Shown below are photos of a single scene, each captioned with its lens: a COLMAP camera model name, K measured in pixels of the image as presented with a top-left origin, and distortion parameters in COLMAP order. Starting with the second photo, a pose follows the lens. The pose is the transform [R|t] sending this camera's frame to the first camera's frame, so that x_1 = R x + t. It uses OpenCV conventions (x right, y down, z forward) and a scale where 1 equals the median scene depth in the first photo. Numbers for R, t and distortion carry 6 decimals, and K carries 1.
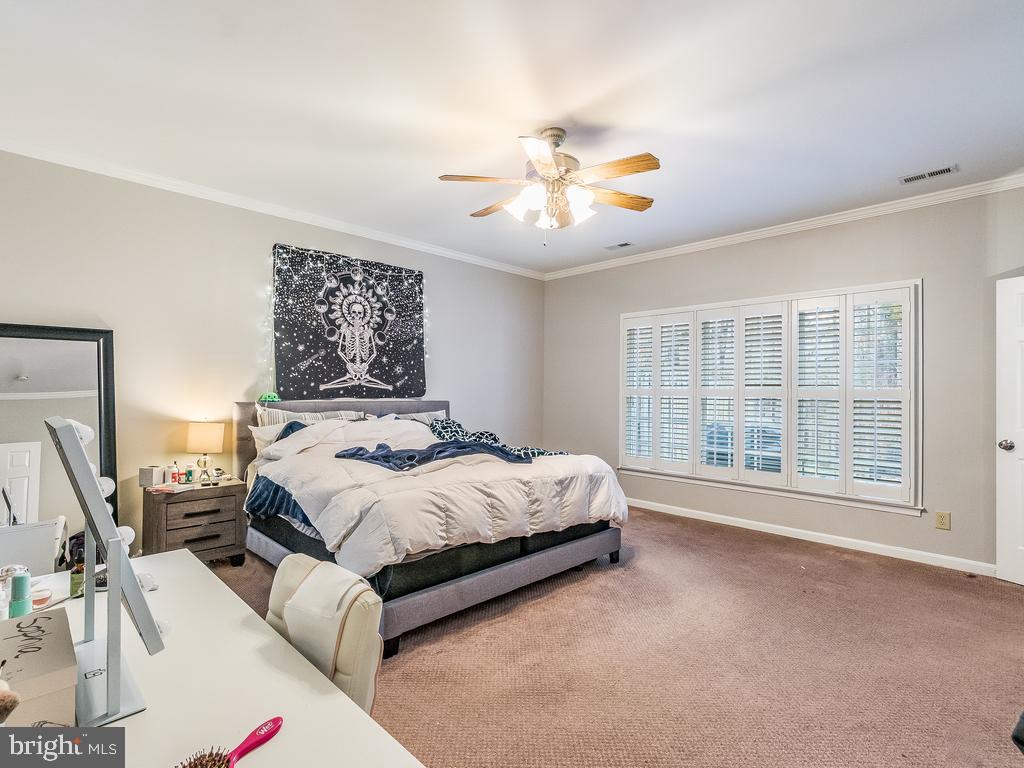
lens RADIAL K [[509.7, 0, 513.8], [0, 509.7, 389.0], [0, 0, 1]] dist [-0.001423, 0.001526]
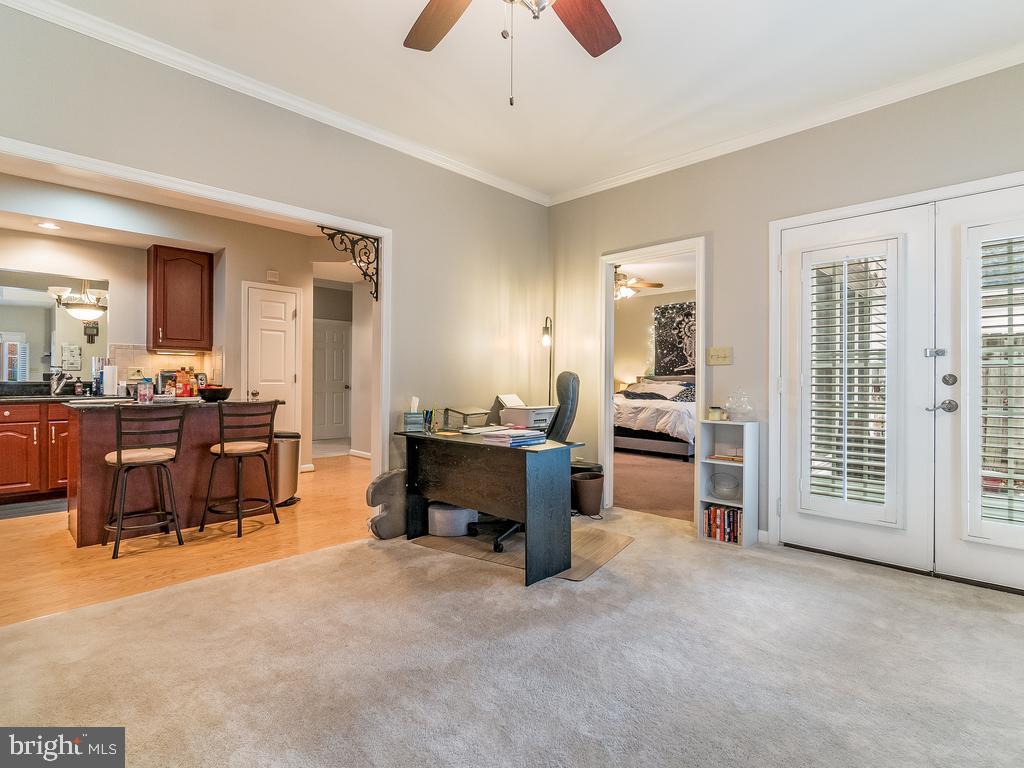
lens RADIAL K [[509.7, 0, 504.4], [0, 509.7, 378.4], [0, 0, 1]] dist [-0.001423, 0.001526]
pose [[0.021629, -0.012008, -0.999694, 1.685661], [0.003166, 0.999924, -0.011942, 0.054325], [0.999761, -0.002907, 0.021665, 0.266540]]
